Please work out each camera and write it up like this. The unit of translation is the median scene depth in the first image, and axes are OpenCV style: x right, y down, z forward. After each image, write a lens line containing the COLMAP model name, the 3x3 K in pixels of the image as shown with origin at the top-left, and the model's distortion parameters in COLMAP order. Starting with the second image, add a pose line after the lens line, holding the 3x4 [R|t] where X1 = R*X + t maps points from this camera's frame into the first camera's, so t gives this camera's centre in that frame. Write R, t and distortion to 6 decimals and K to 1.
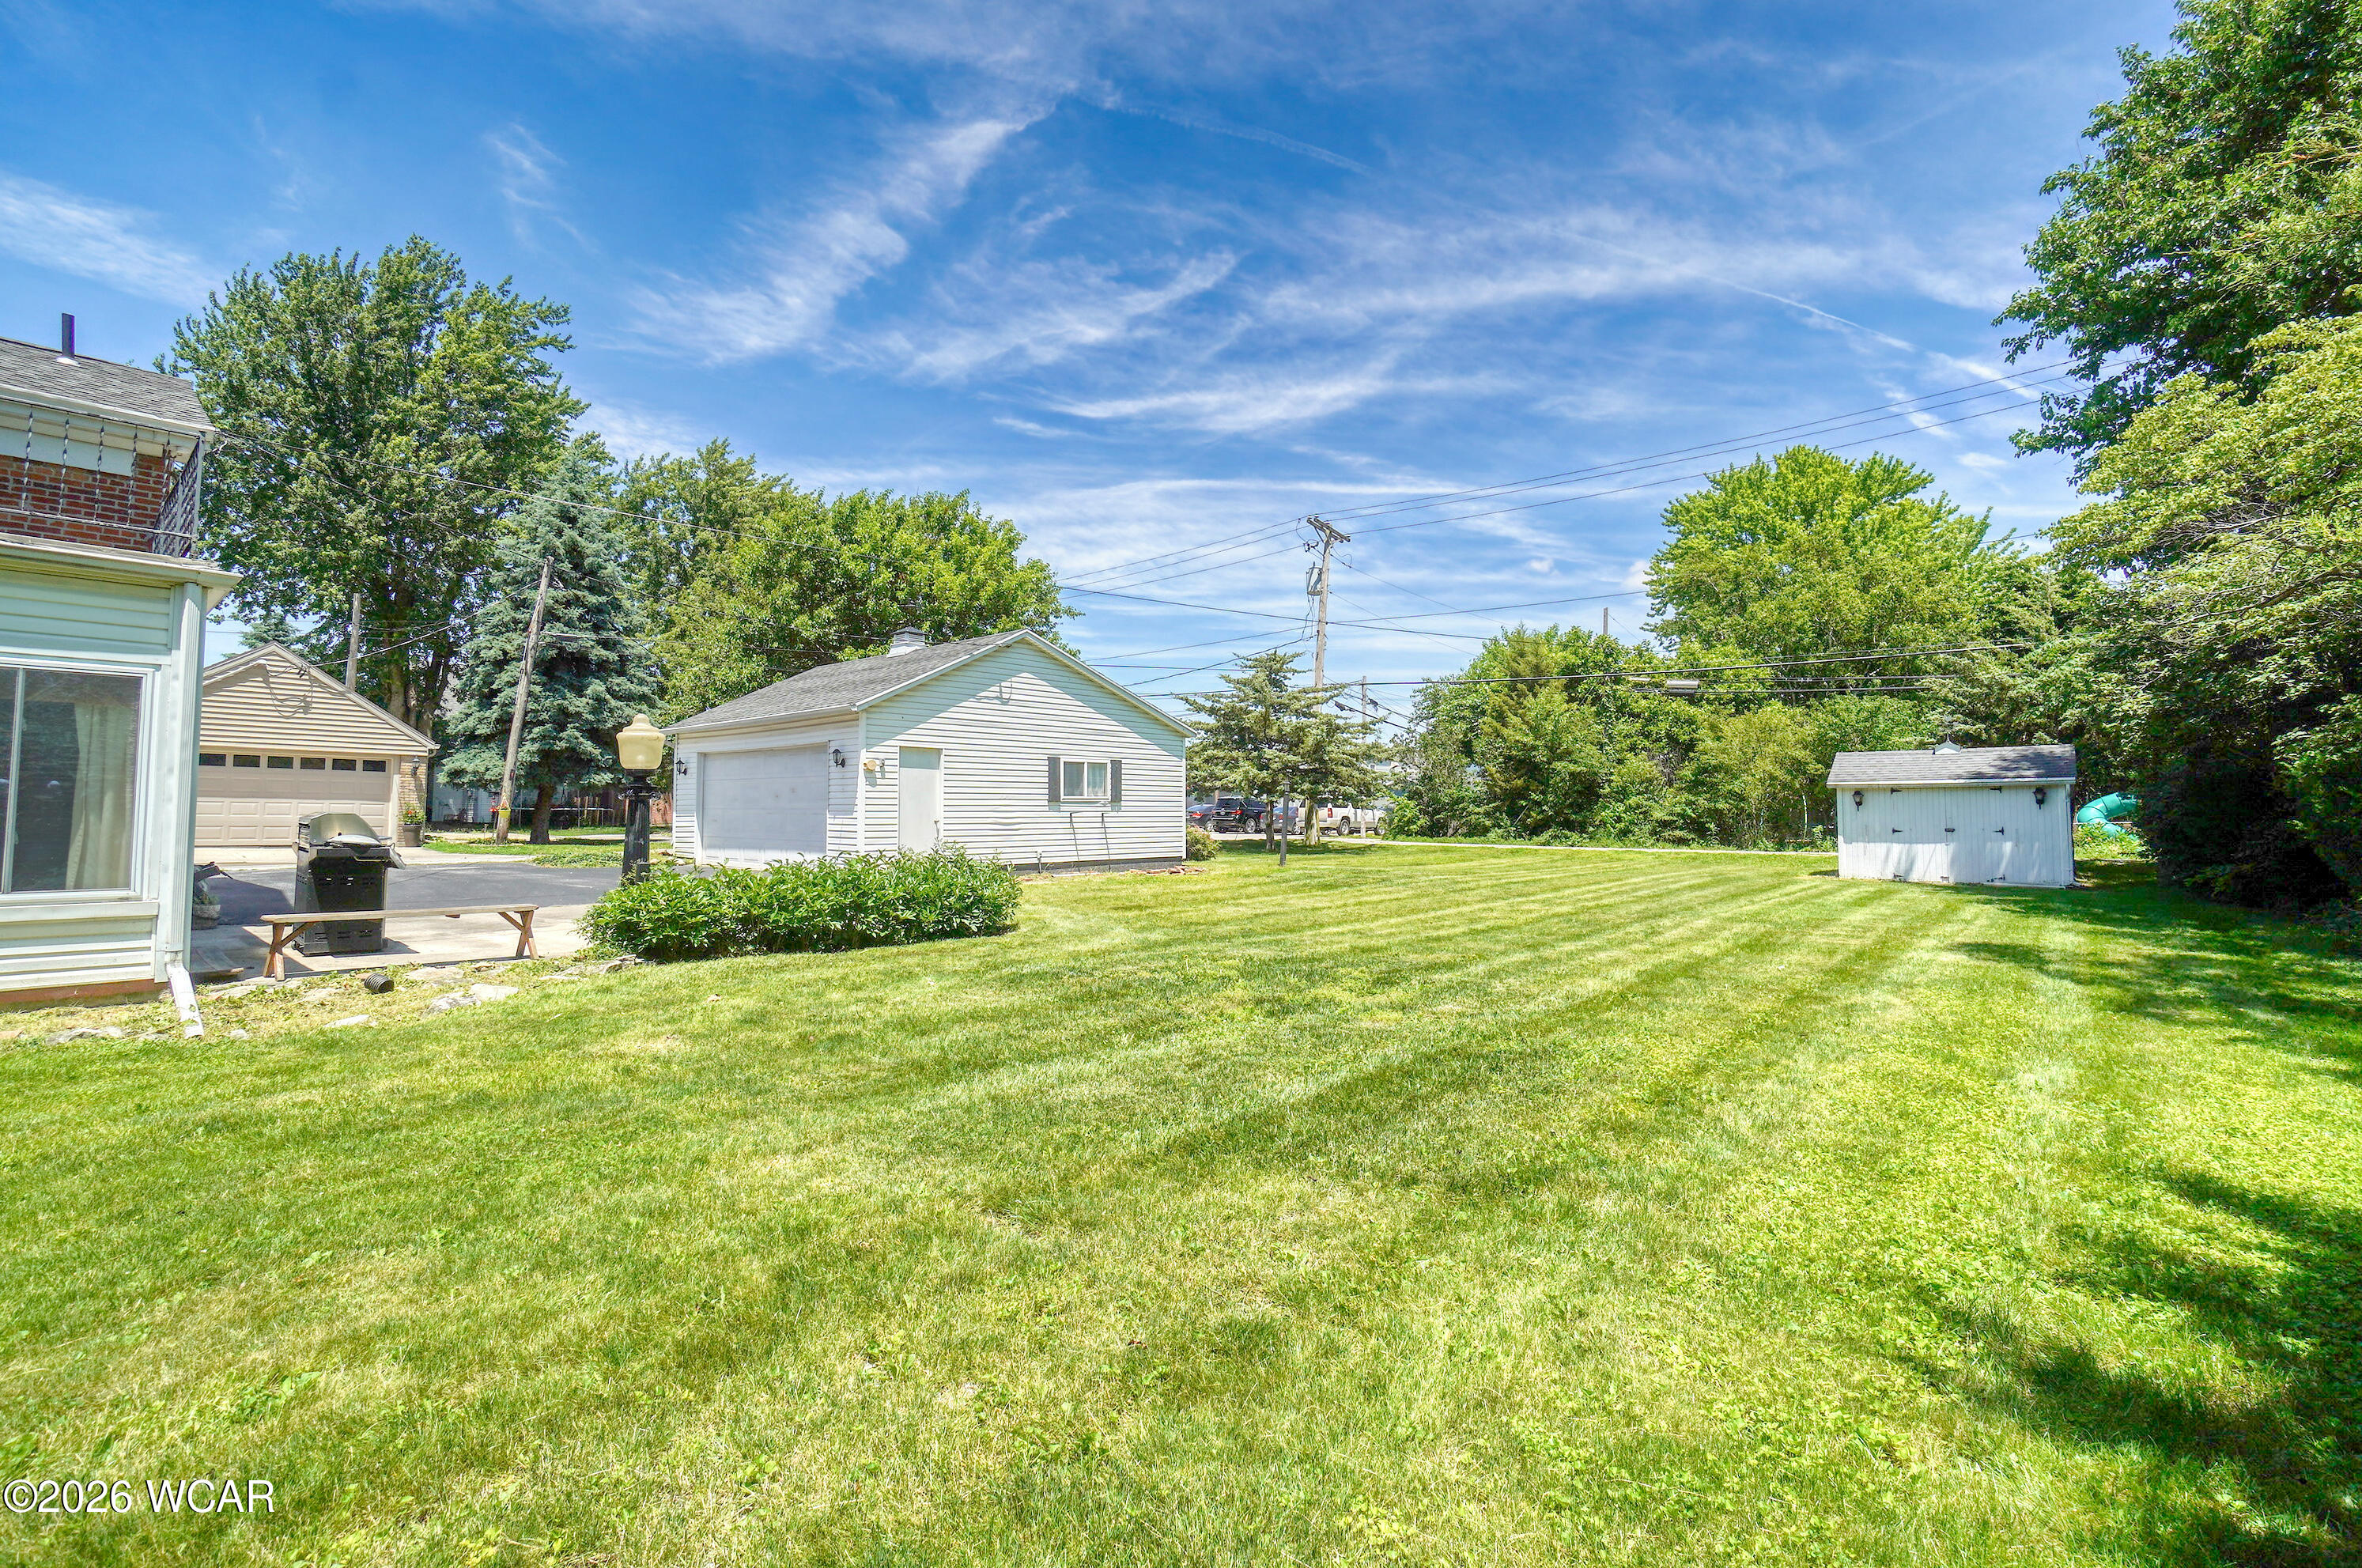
lens RADIAL K [[1049.1, 0, 1162.8], [0, 1049.1, 769.2], [0, 0, 1]] dist [-0.067606, 0.024225]
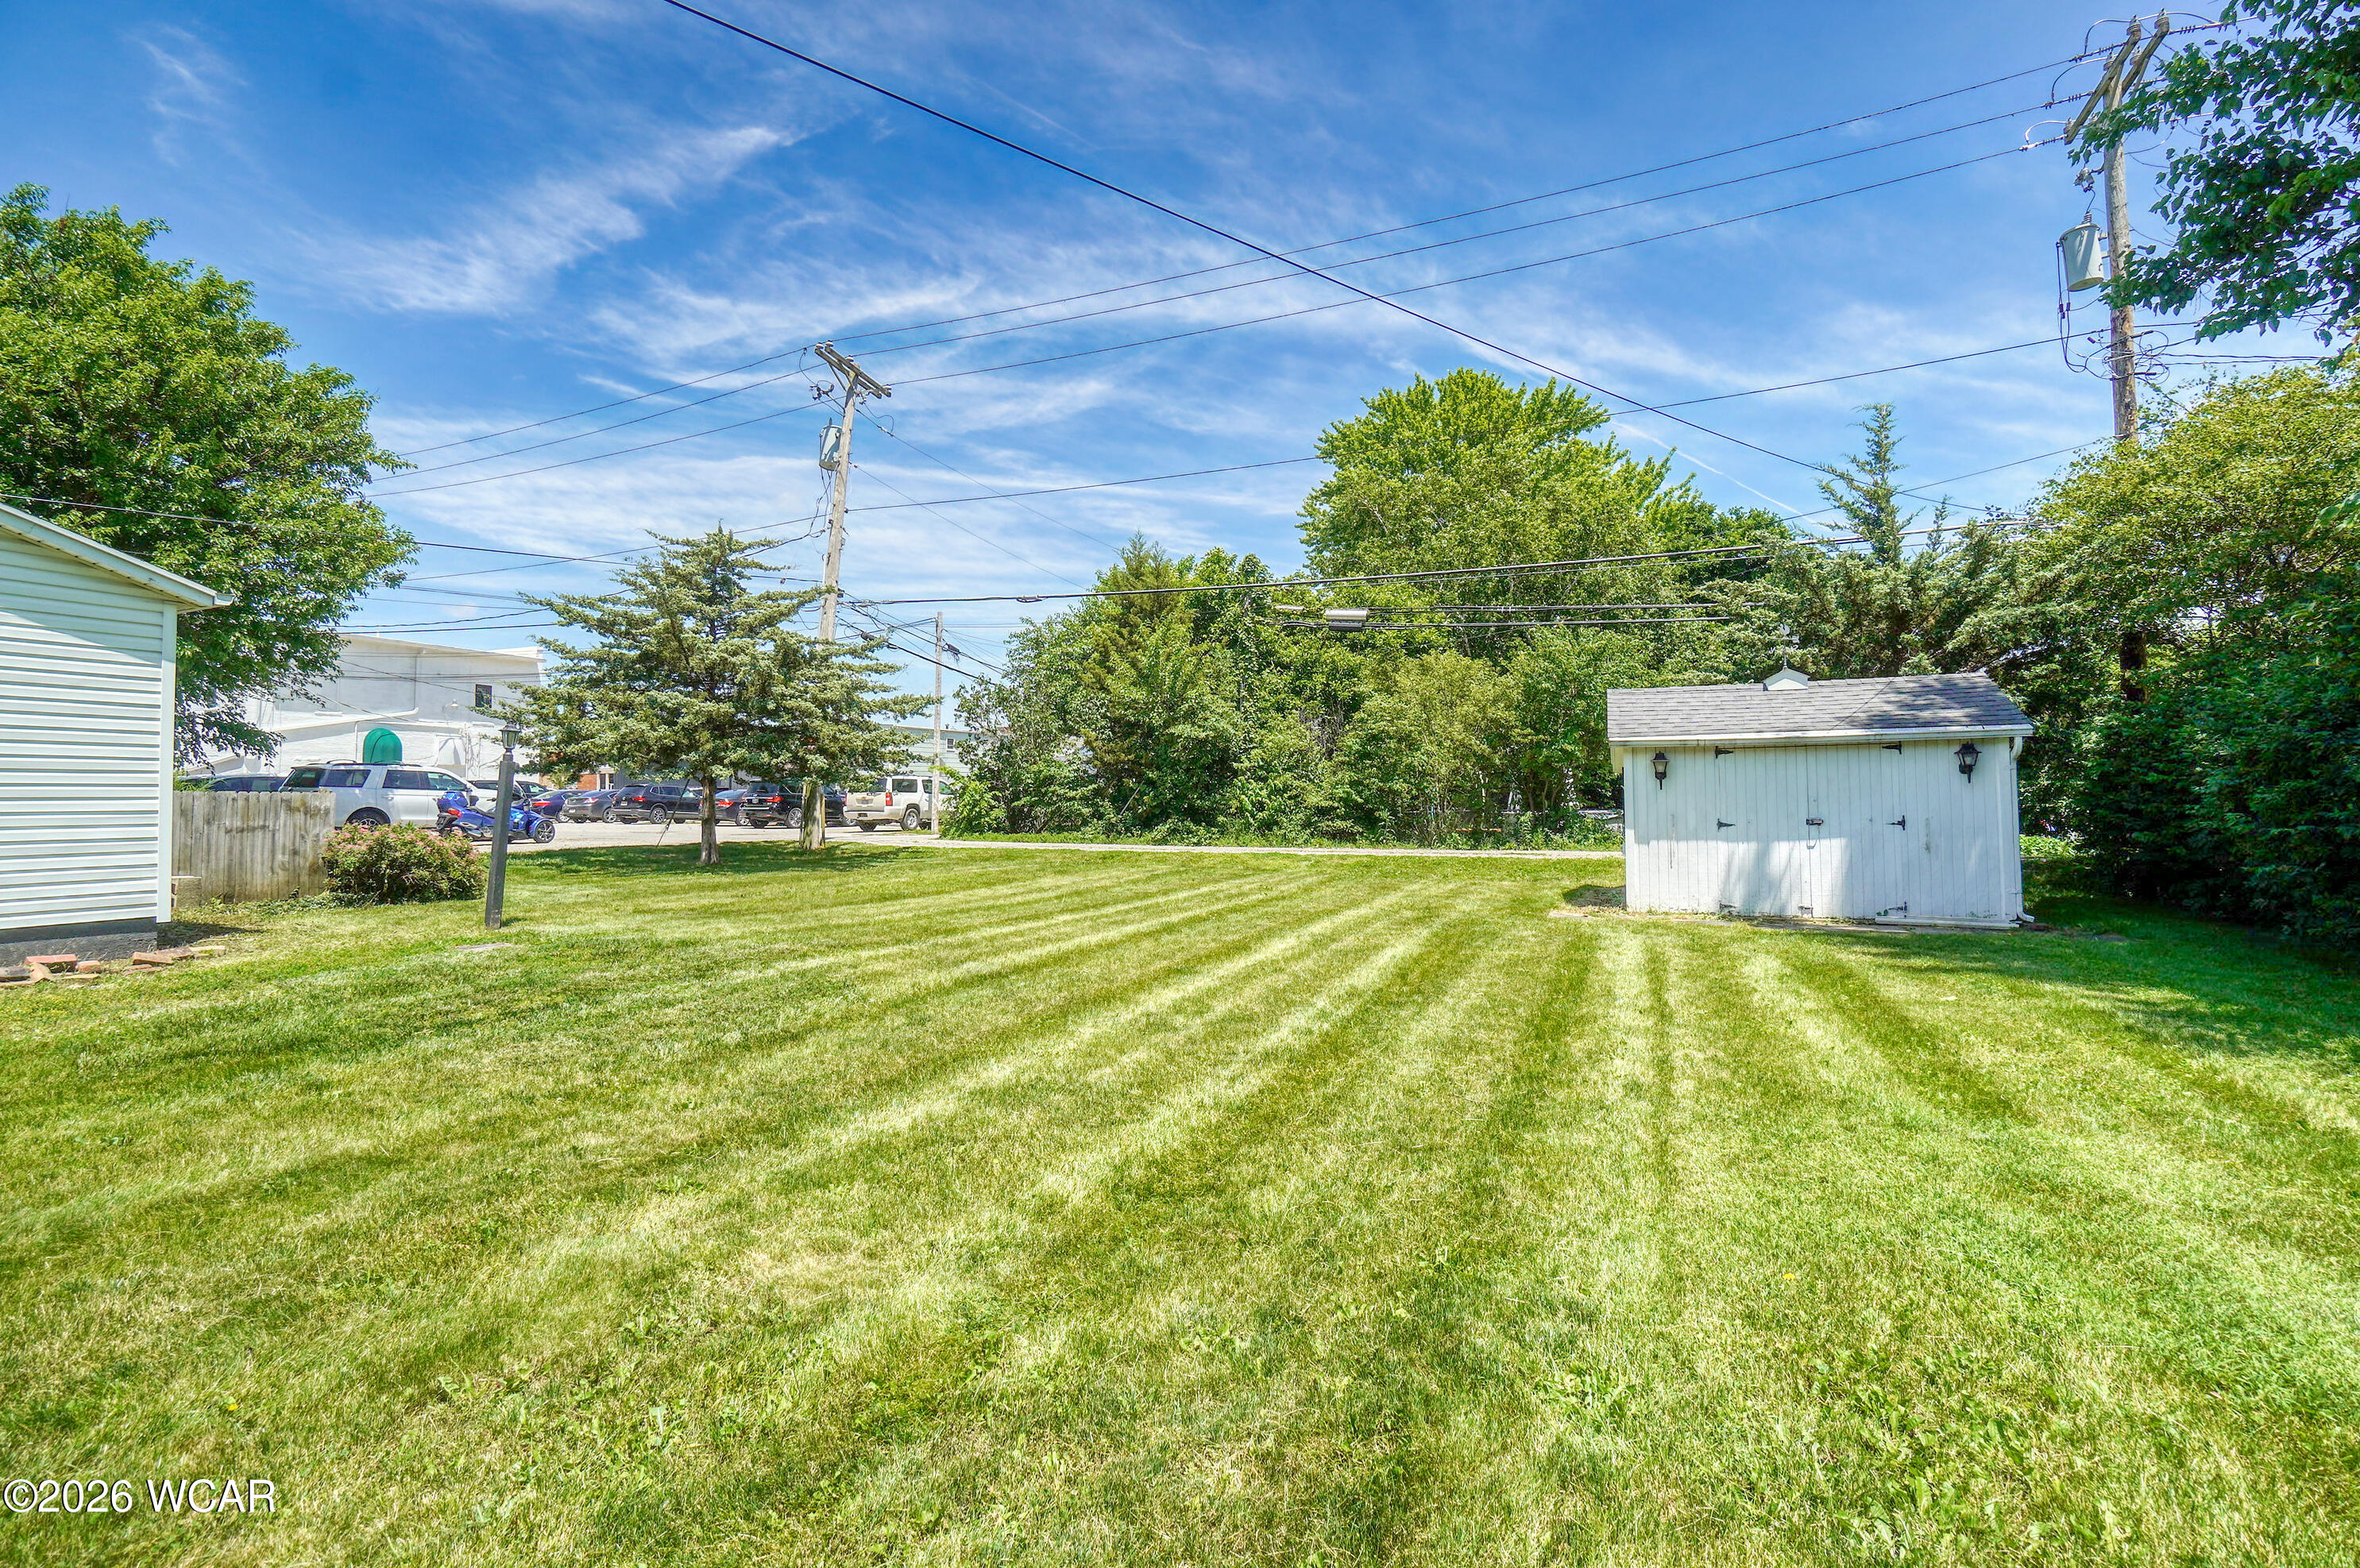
lens RADIAL K [[1048.2, 0, 1161.9], [0, 1048.2, 769.2], [0, 0, 1]] dist [-0.067606, 0.024225]
pose [[0.952698, 0.001486, 0.303916, 0.155317], [-0.005014, 0.999929, 0.010830, 0.015577], [-0.303878, -0.011842, 0.952637, 0.333243]]
